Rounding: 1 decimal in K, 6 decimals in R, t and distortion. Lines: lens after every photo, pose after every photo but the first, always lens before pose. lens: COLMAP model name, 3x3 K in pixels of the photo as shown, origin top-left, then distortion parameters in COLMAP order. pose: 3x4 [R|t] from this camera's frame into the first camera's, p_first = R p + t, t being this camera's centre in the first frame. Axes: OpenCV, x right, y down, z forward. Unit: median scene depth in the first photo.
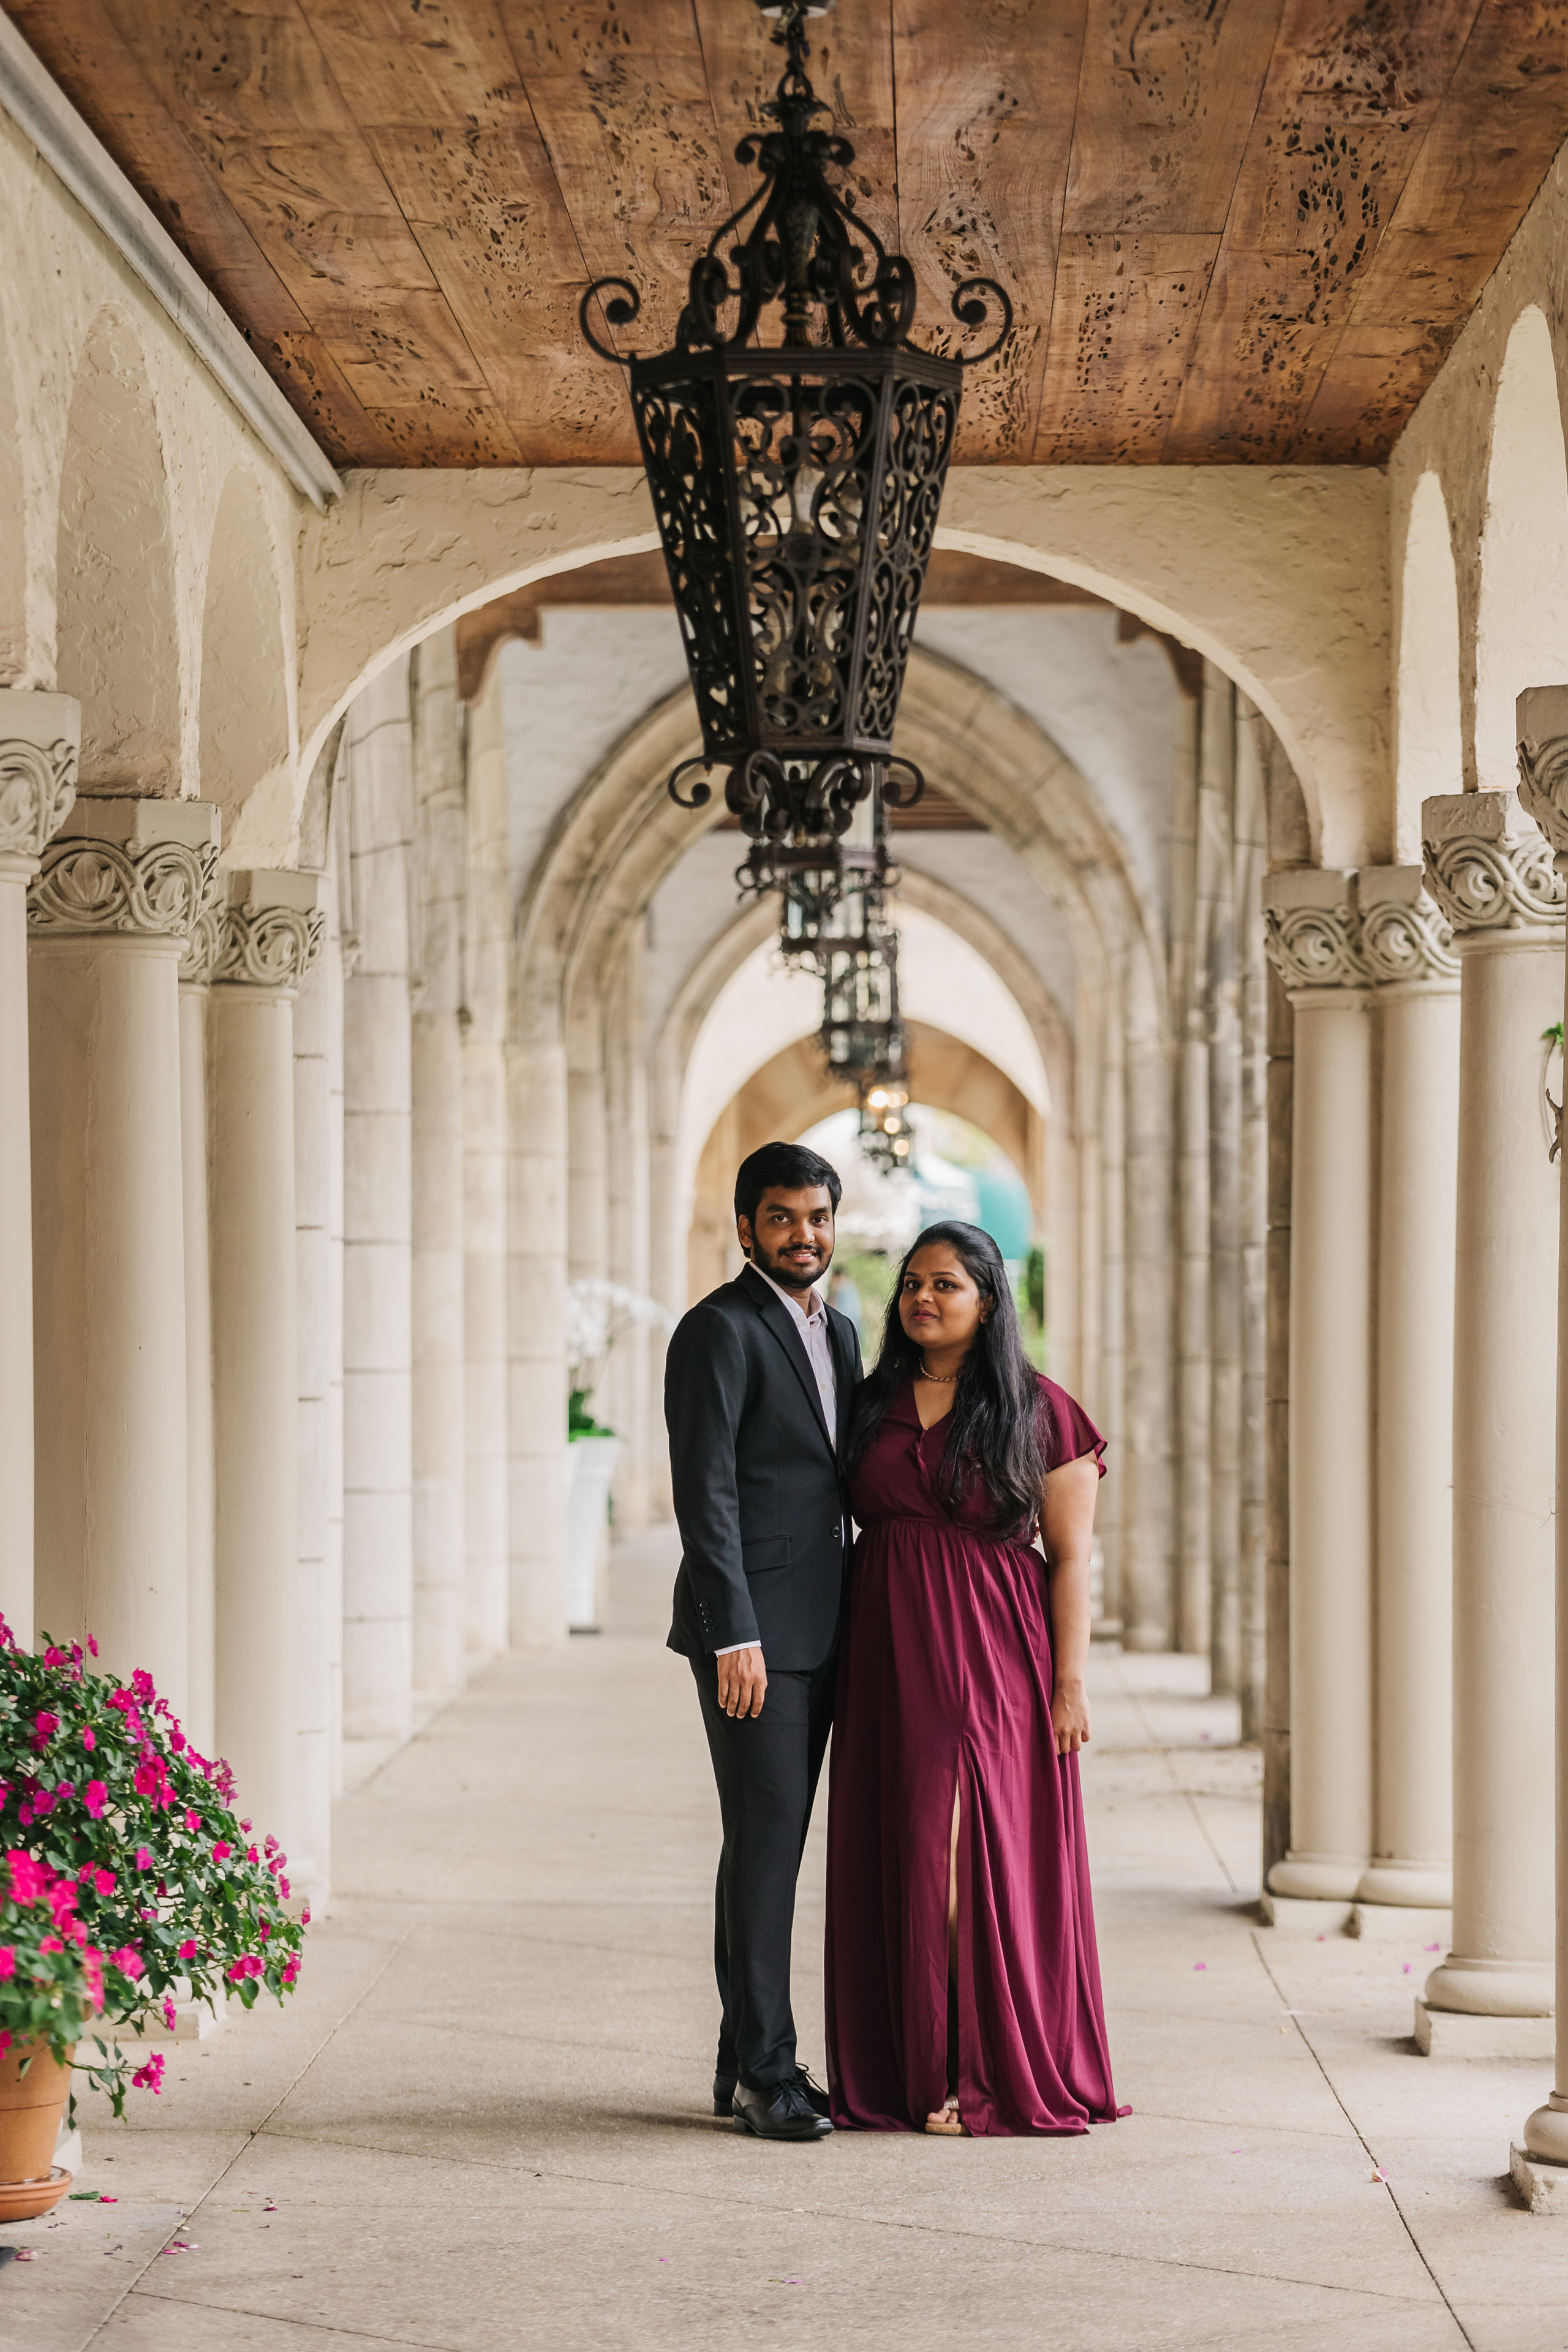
lens RADIAL K [[7427.0, 0, 773.8], [0, 7427.0, 1177.5], [0, 0, 1]] dist [-0.043719, 0.000000]
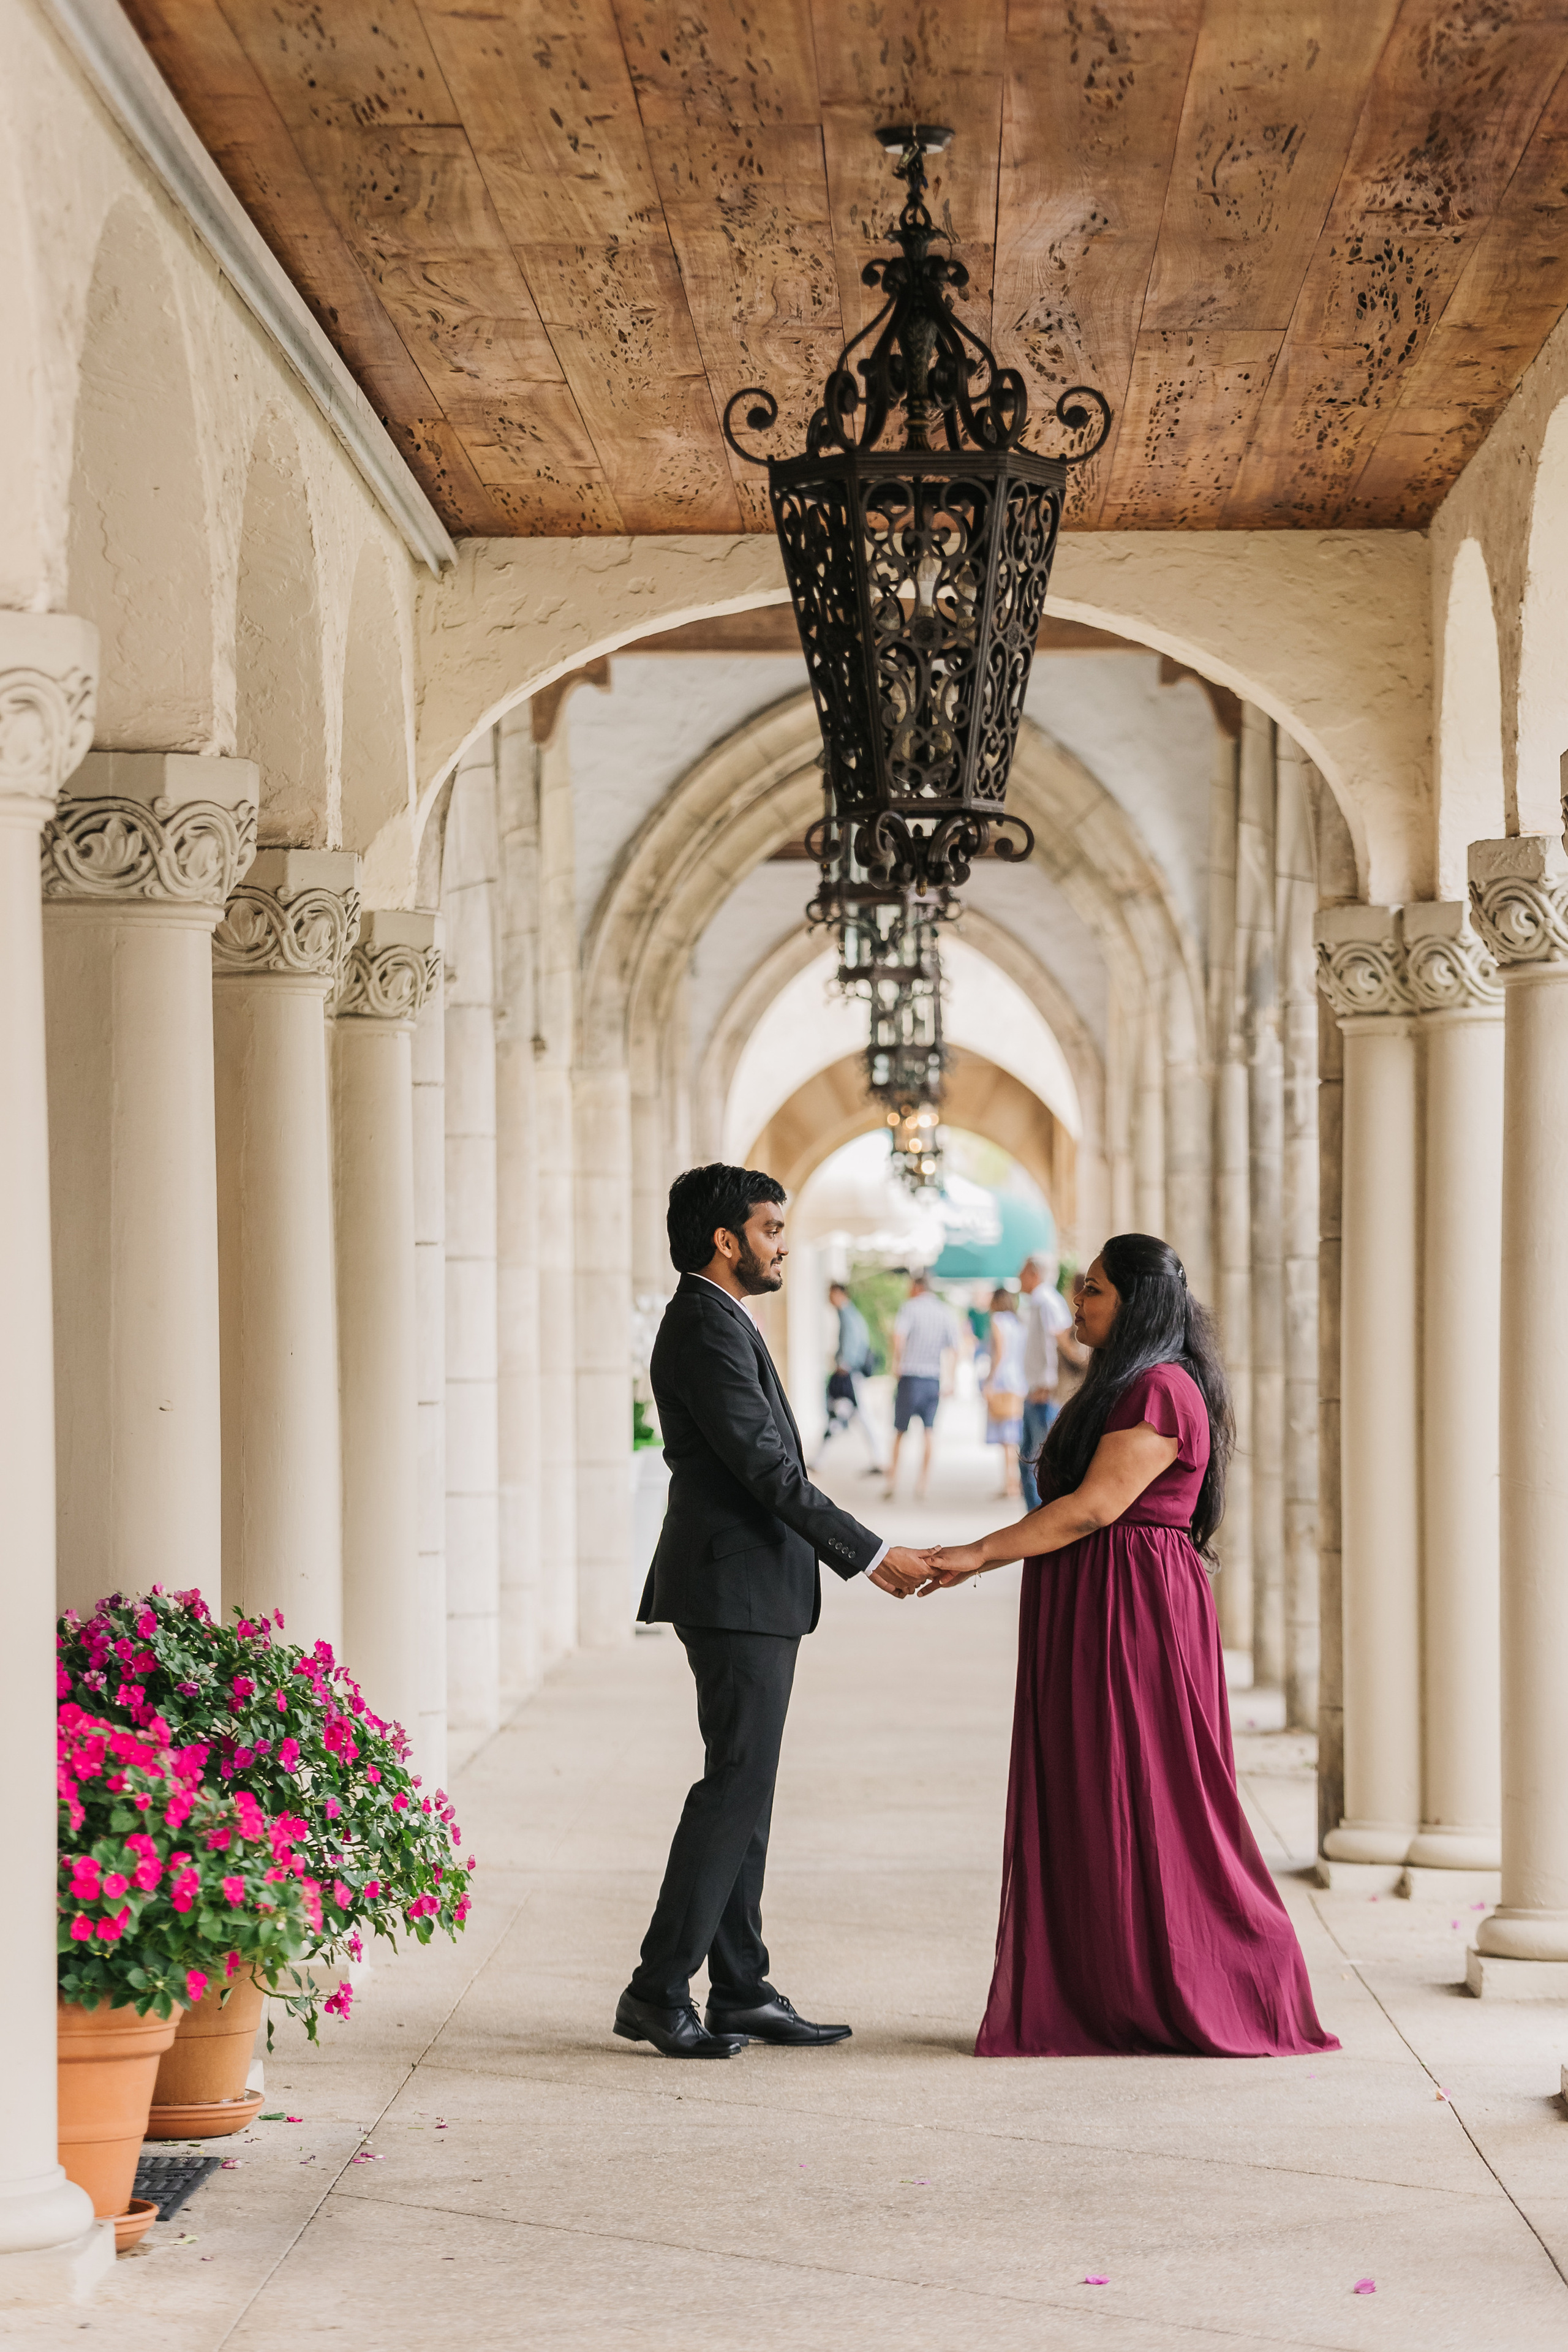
lens RADIAL K [[7455.2, 0, 685.8], [0, 7455.2, 1193.4], [0, 0, 1]] dist [-0.043518, 0.000000]
pose [[0.999918, -0.004935, -0.011808, -0.014649], [0.004927, 0.999988, -0.000714, 0.000574], [0.011811, 0.000656, 0.999930, -0.092860]]
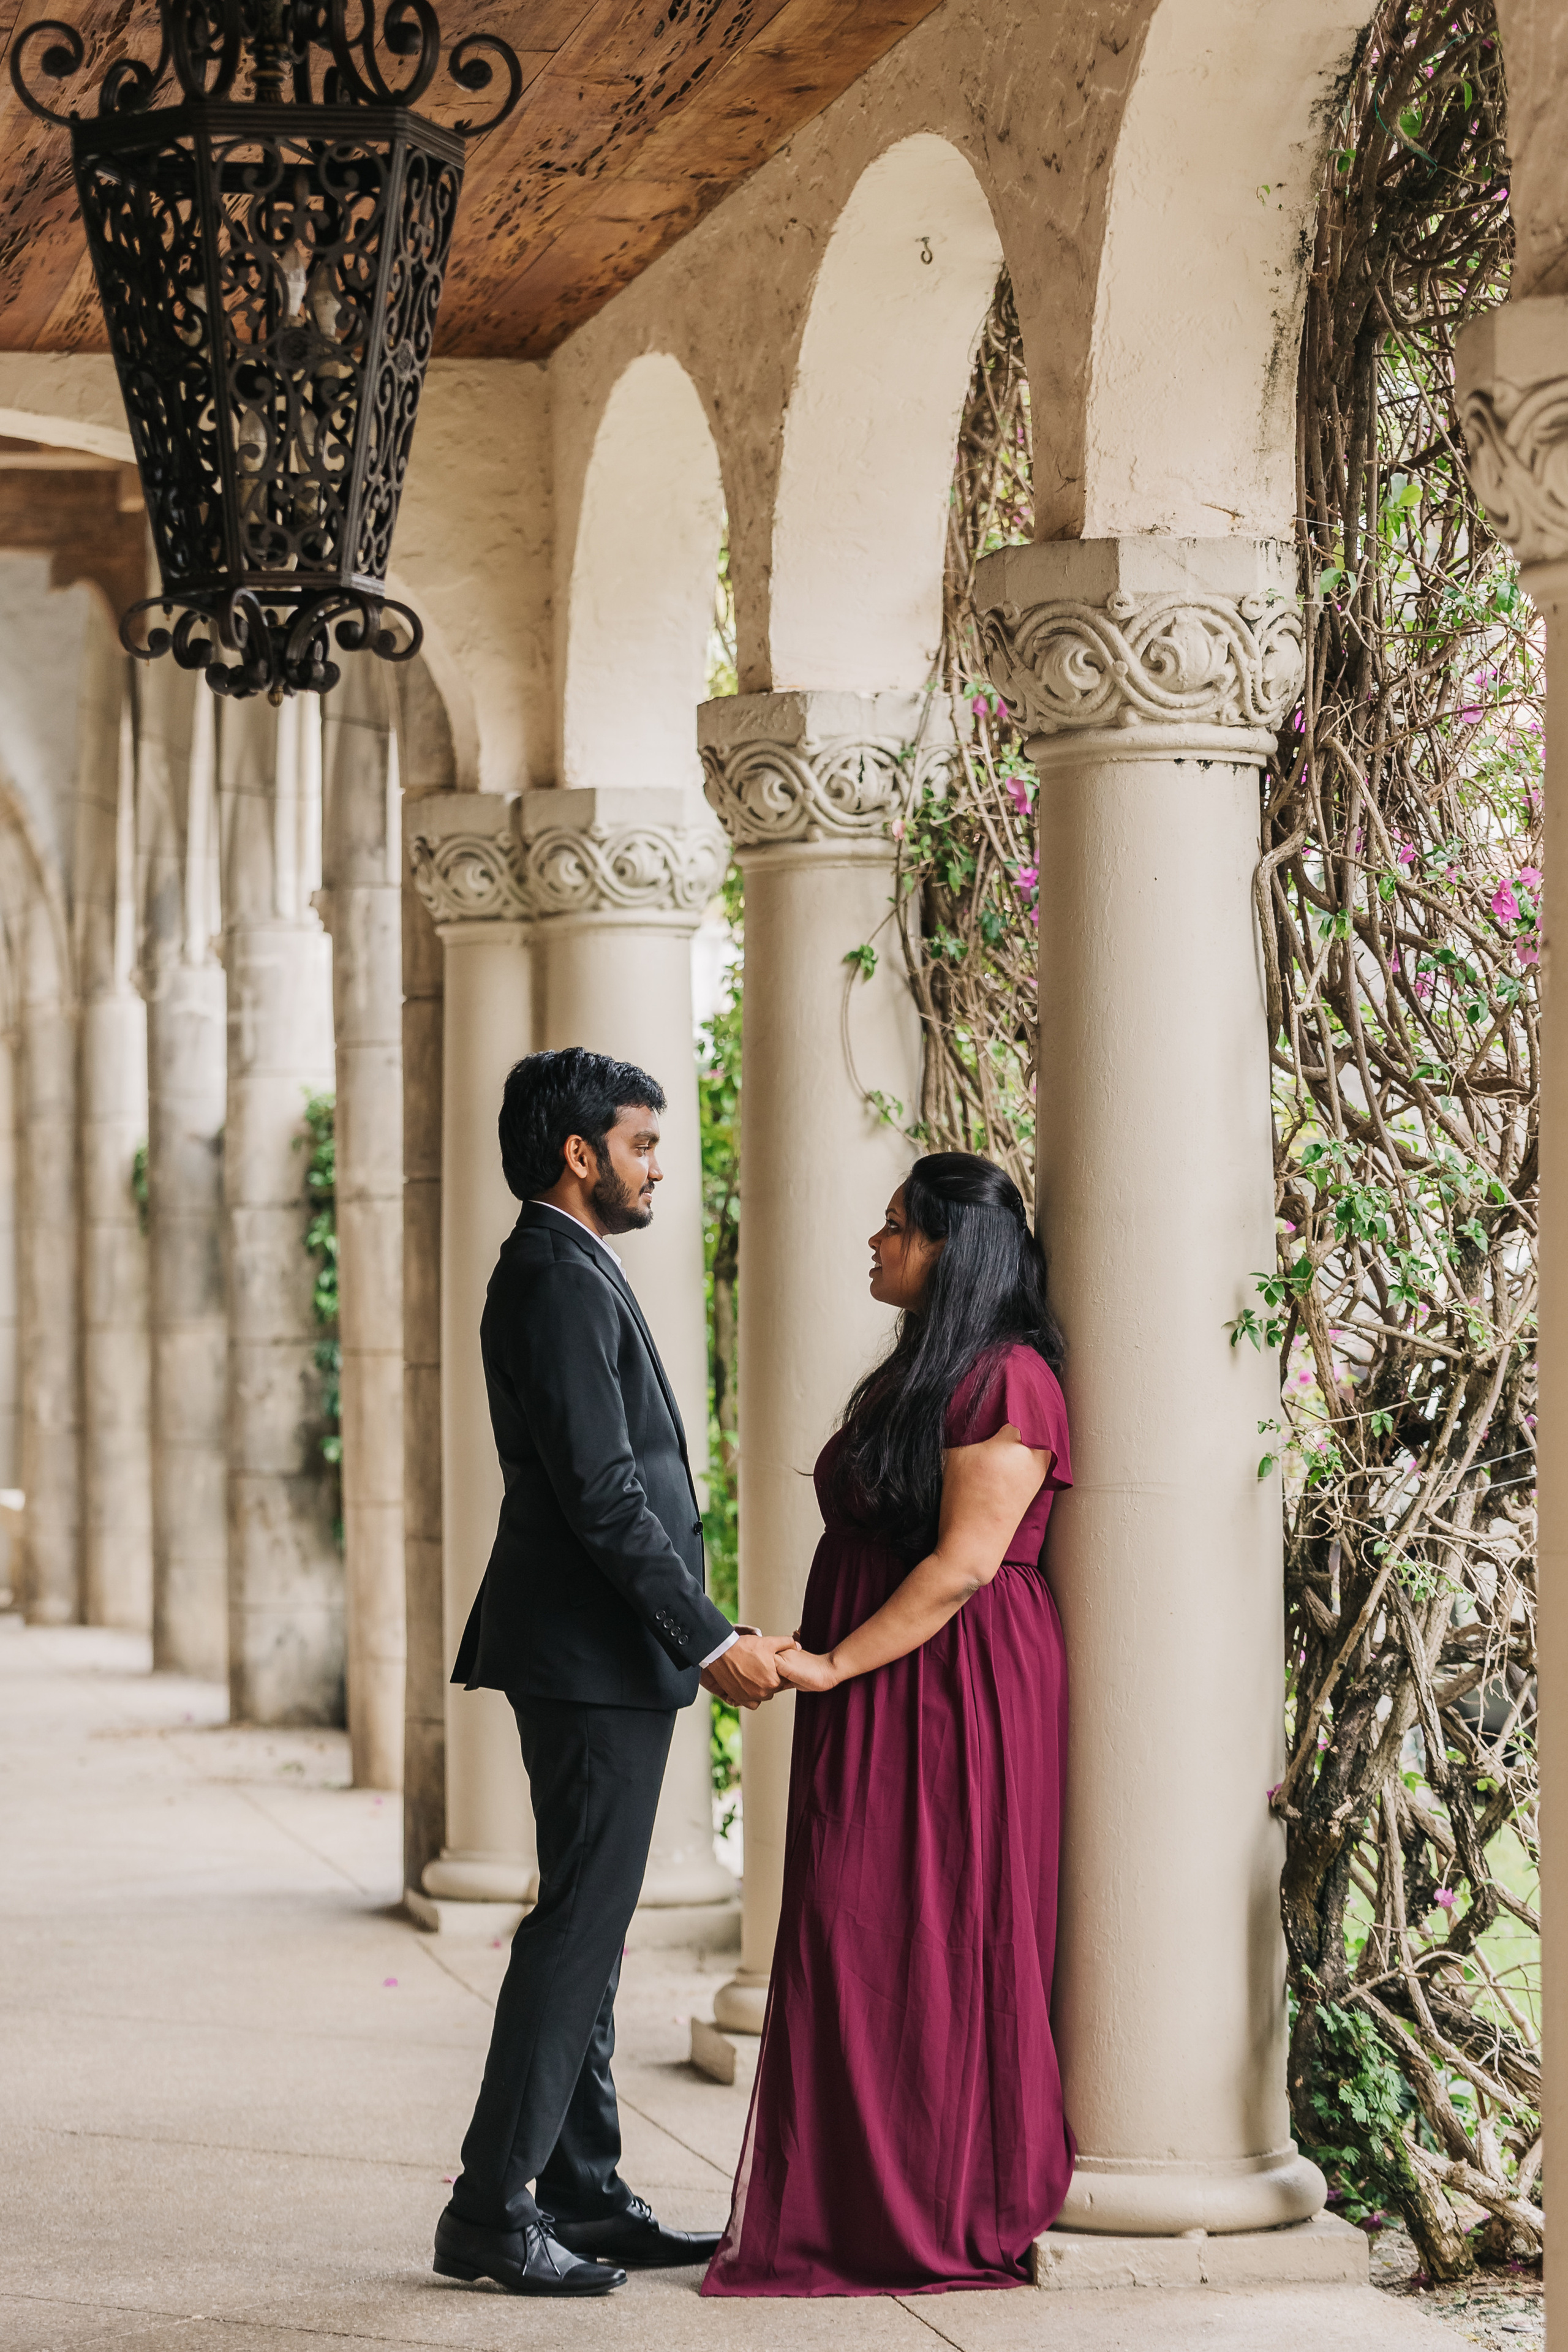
lens RADIAL K [[6841.7, 0, 787.8], [0, 6841.7, 1113.6], [0, 0, 1]] dist [-0.025549, 0.000000]
pose [[0.978351, -0.004760, 0.206896, -0.076575], [0.006256, 0.999959, -0.006578, 0.005264], [-0.206856, 0.007730, 0.978341, 0.179266]]
